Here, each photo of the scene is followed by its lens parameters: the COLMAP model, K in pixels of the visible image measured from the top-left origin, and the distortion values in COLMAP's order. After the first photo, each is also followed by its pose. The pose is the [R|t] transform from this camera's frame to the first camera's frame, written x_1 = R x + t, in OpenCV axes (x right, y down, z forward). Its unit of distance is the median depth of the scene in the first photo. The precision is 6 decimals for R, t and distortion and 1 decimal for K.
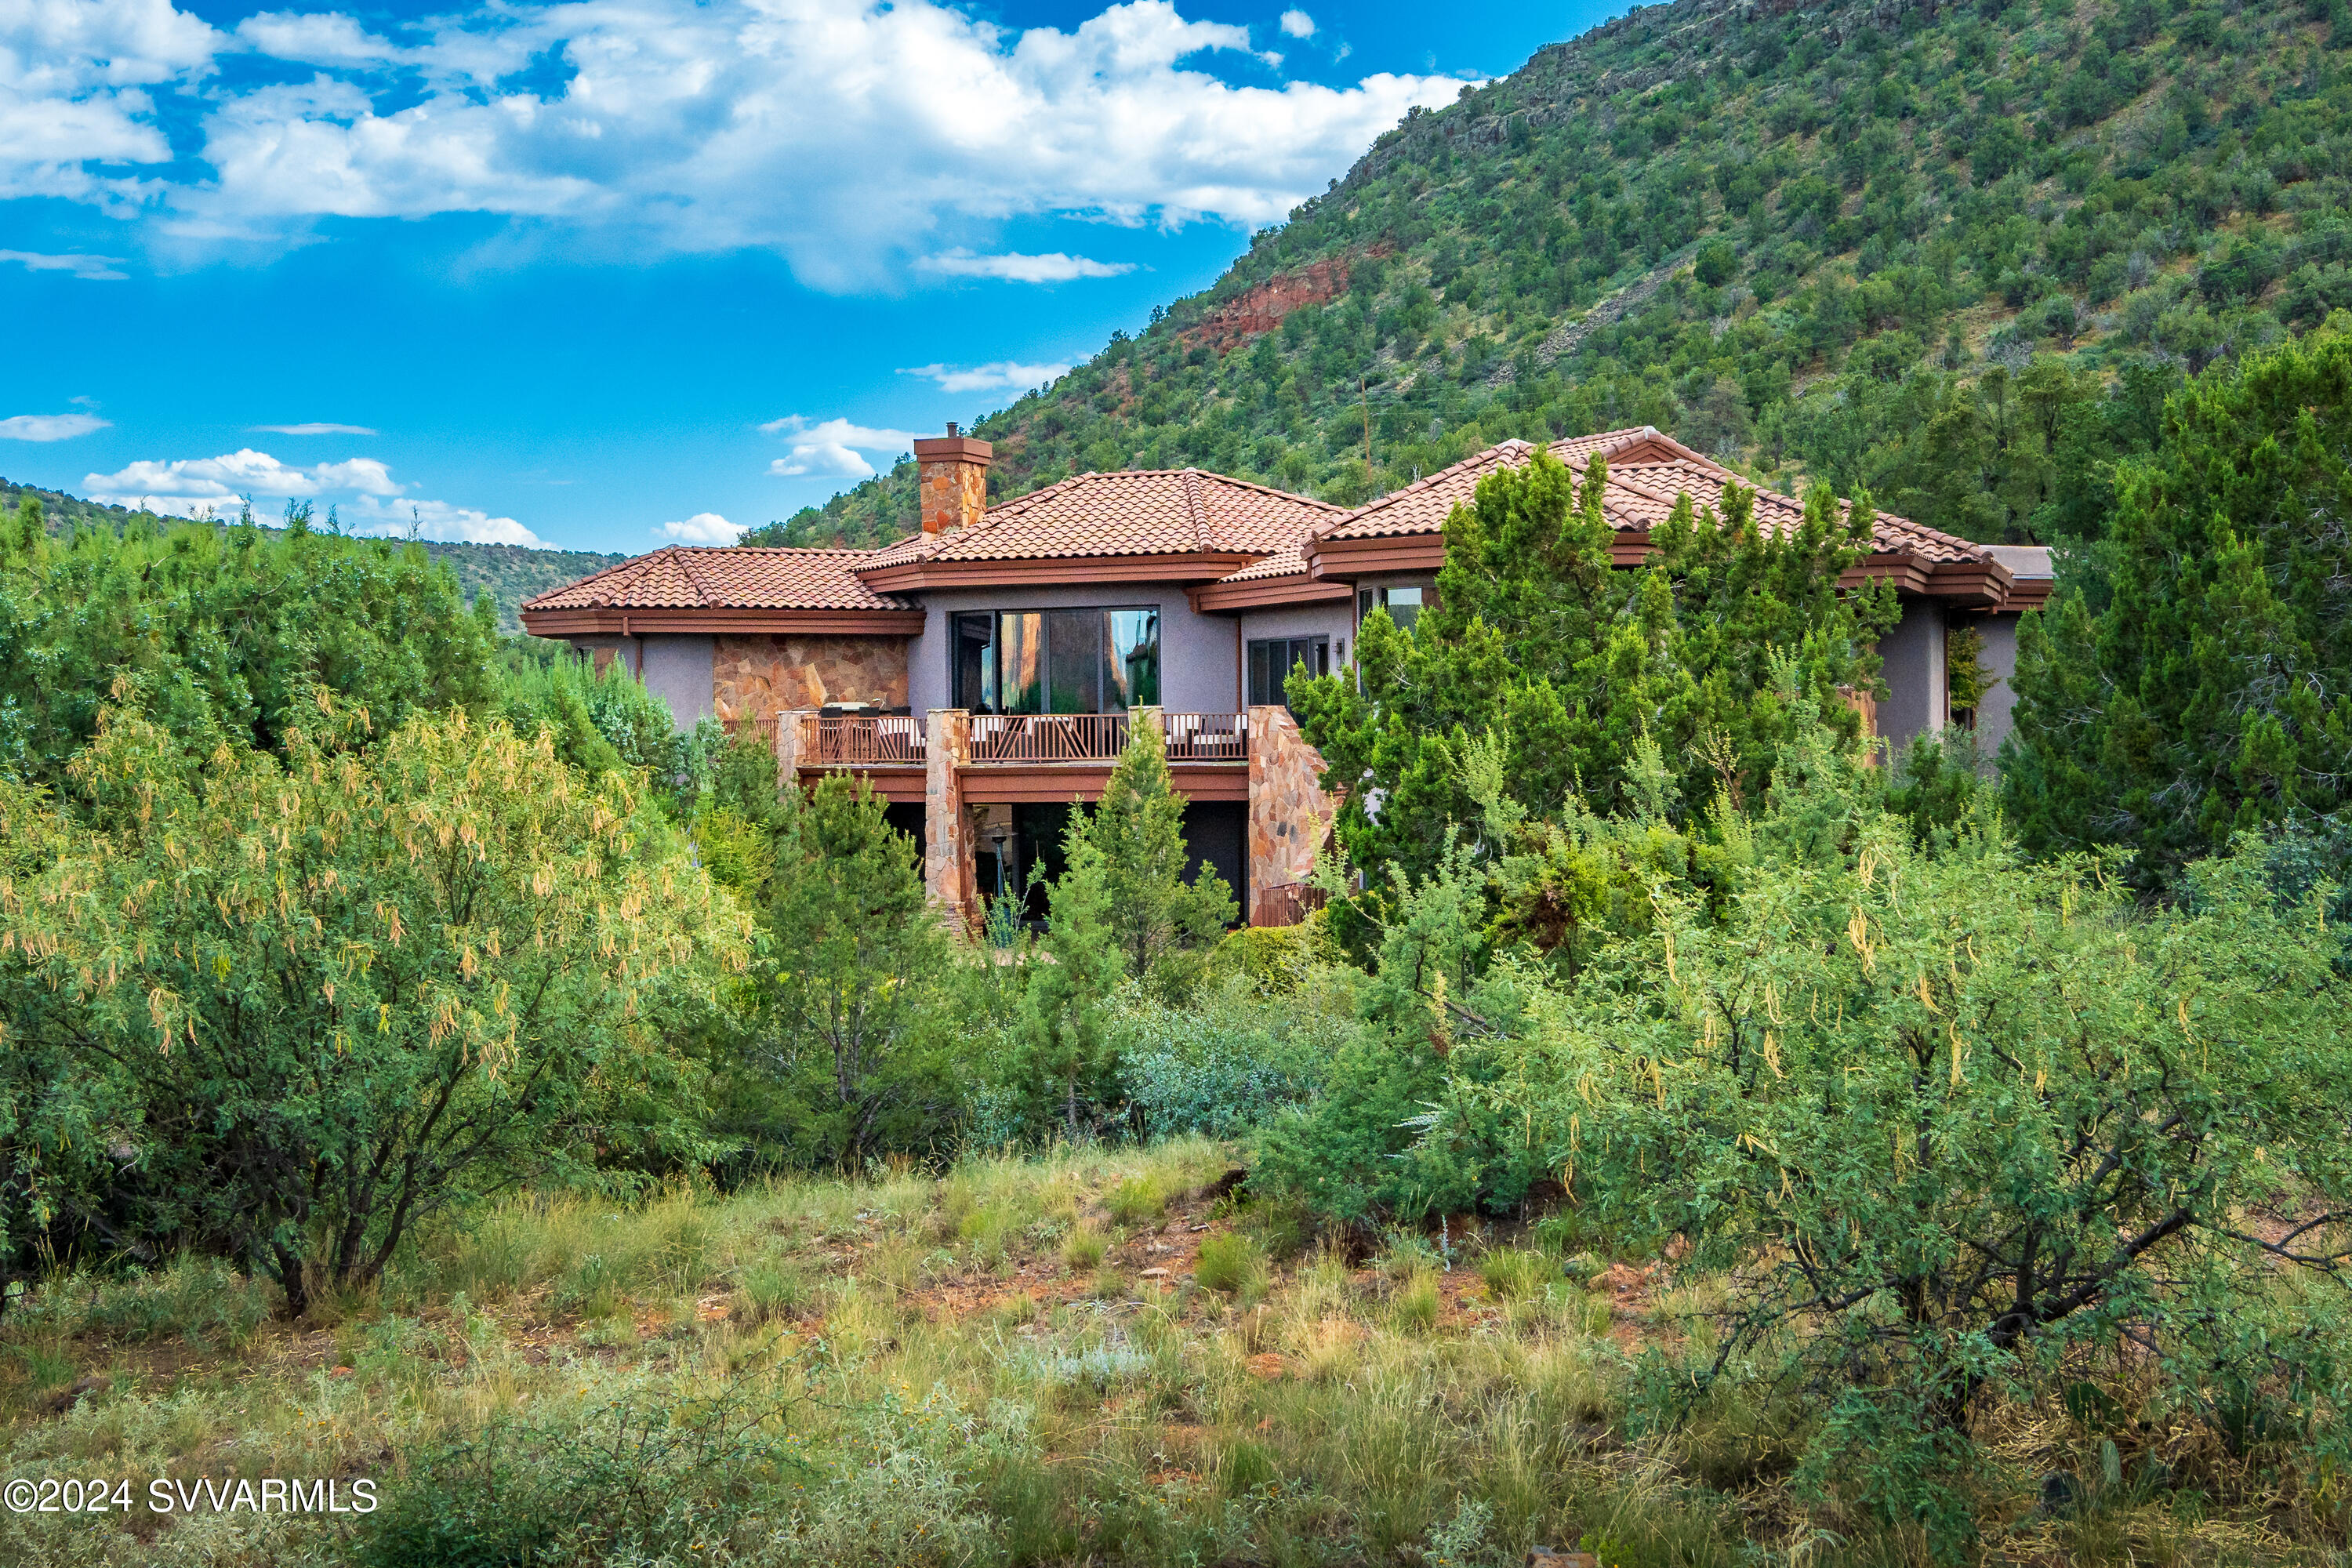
lens RADIAL K [[2882.5, 0, 1181.8], [0, 2882.5, 781.0], [0, 0, 1]] dist [-0.001595, 0.000000]
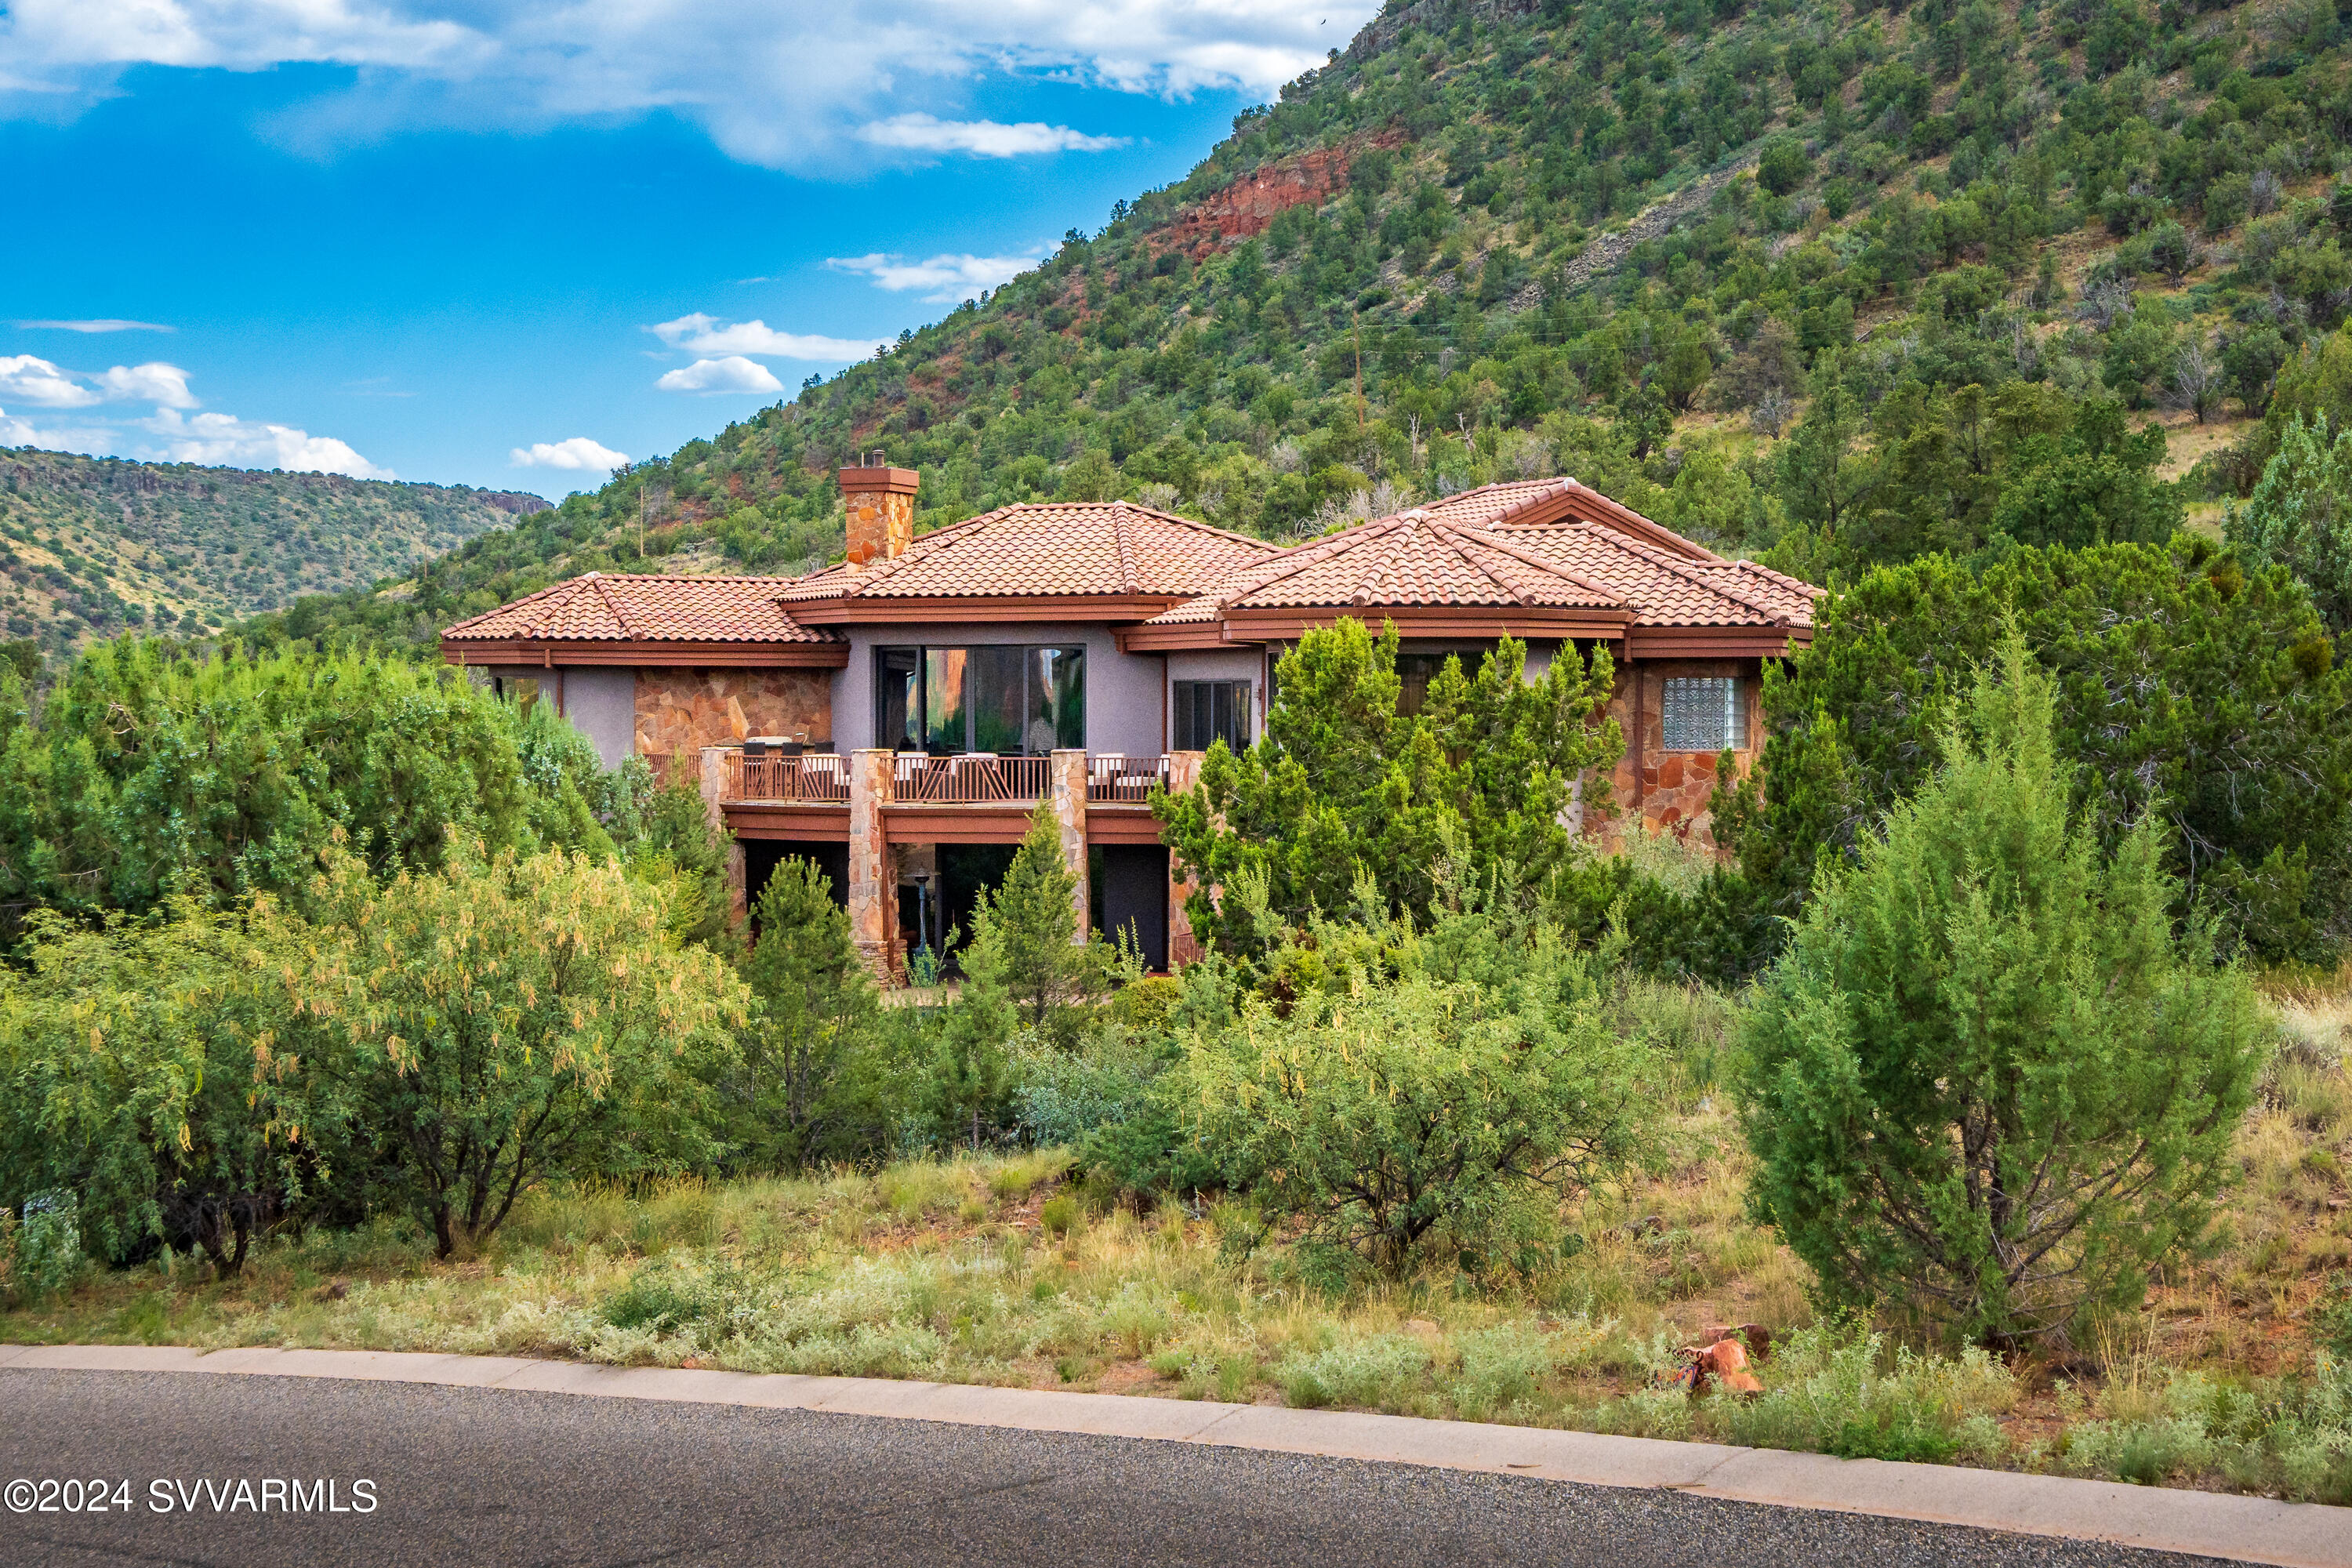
lens RADIAL K [[3512.7, 0, 1171.2], [0, 3512.7, 782.3], [0, 0, 1]] dist [-0.015584, 0.000000]
pose [[0.999929, 0.009675, 0.006929, 0.013574], [-0.009702, 0.999946, 0.003772, -0.017648], [-0.006892, -0.003838, 0.999969, -0.208566]]
